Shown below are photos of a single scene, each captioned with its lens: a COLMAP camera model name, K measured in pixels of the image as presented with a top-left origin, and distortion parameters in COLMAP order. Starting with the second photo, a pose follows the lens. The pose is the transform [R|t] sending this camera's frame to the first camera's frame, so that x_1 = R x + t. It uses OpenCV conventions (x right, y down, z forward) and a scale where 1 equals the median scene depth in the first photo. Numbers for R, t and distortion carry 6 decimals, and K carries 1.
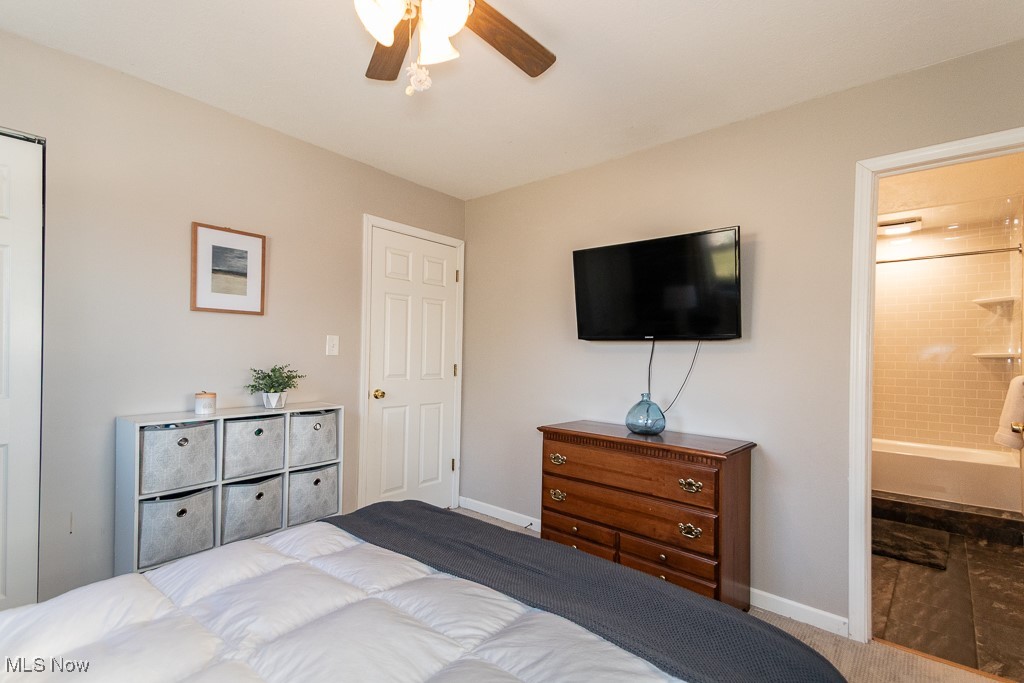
lens RADIAL K [[482.5, 0, 505.1], [0, 482.5, 350.4], [0, 0, 1]] dist [0.064148, -0.023219]
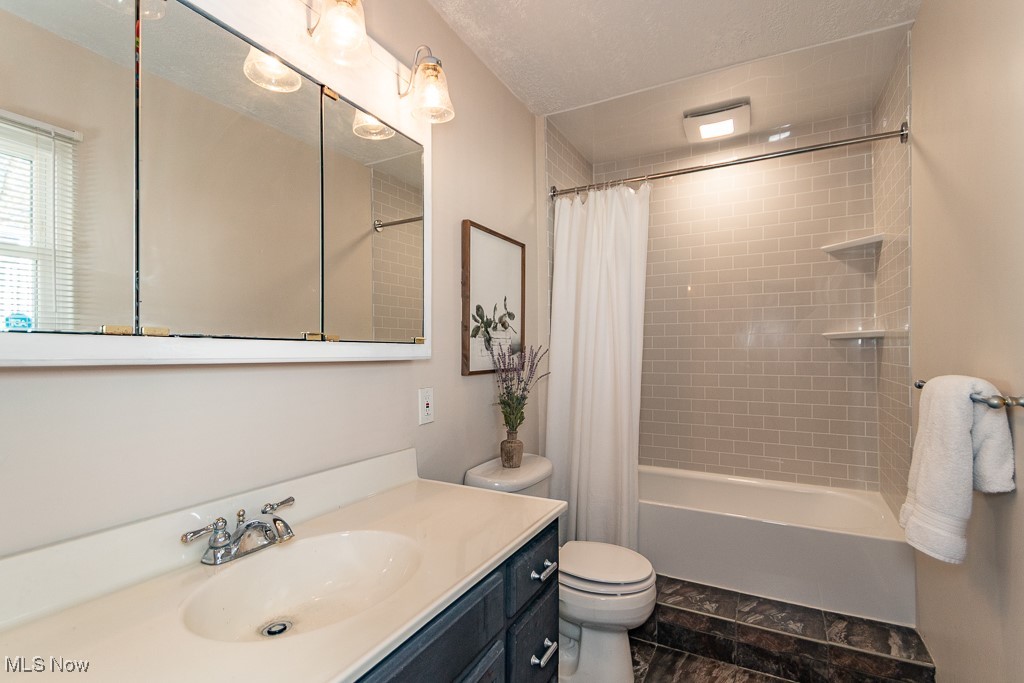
lens RADIAL K [[482.5, 0, 517.4], [0, 482.5, 342.9], [0, 0, 1]] dist [0.064148, -0.023219]
pose [[0.971486, -0.019660, 0.236280, 0.436335], [0.018989, 0.999807, 0.005118, 0.008867], [-0.236335, -0.000485, 0.971672, 0.512313]]
